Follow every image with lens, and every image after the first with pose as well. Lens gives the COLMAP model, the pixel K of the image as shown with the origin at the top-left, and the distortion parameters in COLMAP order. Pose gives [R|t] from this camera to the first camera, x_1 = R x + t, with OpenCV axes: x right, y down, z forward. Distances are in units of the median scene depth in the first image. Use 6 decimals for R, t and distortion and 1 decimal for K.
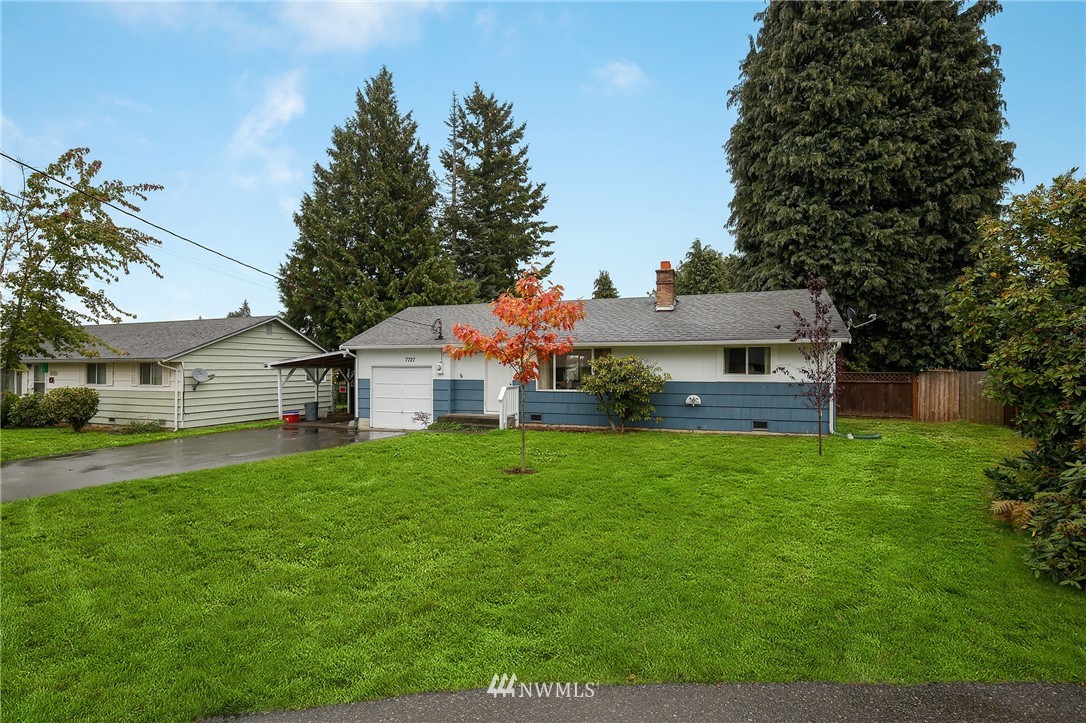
lens RADIAL K [[500.4, 0, 544.5], [0, 500.4, 364.7], [0, 0, 1]] dist [-0.020749, 0.000276]
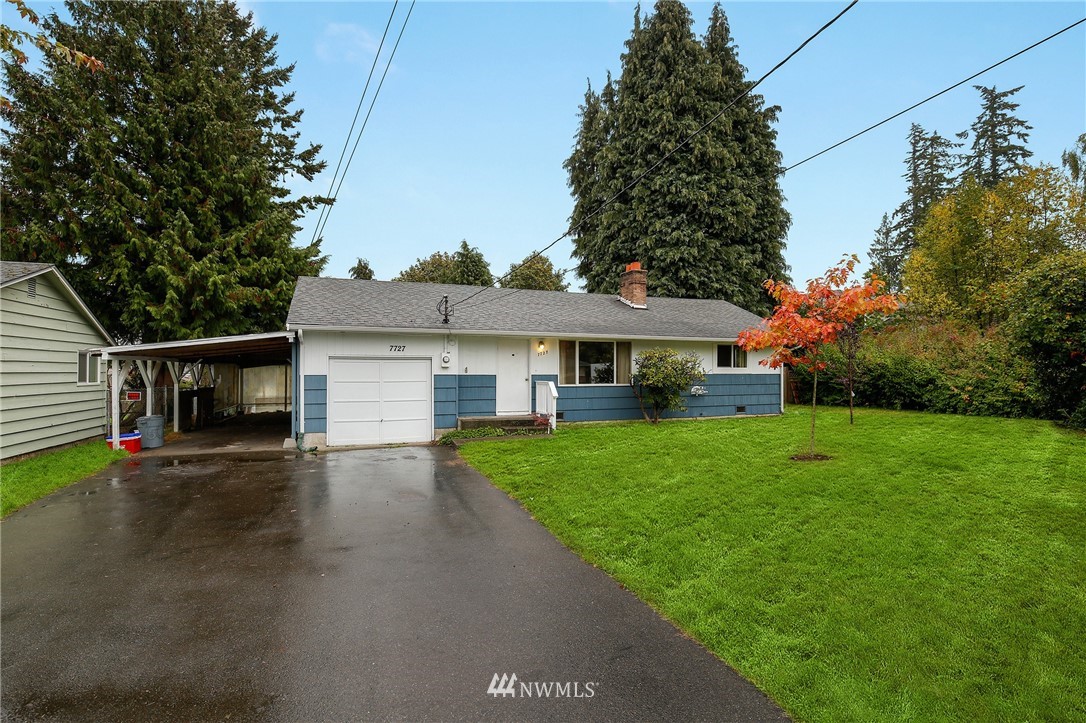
lens RADIAL K [[500.4, 0, 544.5], [0, 500.4, 364.7], [0, 0, 1]] dist [-0.020749, 0.000276]
pose [[0.779560, 0.006015, 0.626299, -0.472297], [-0.004404, 0.999982, -0.004122, 0.013479], [-0.626312, 0.000455, 0.779572, 0.241284]]
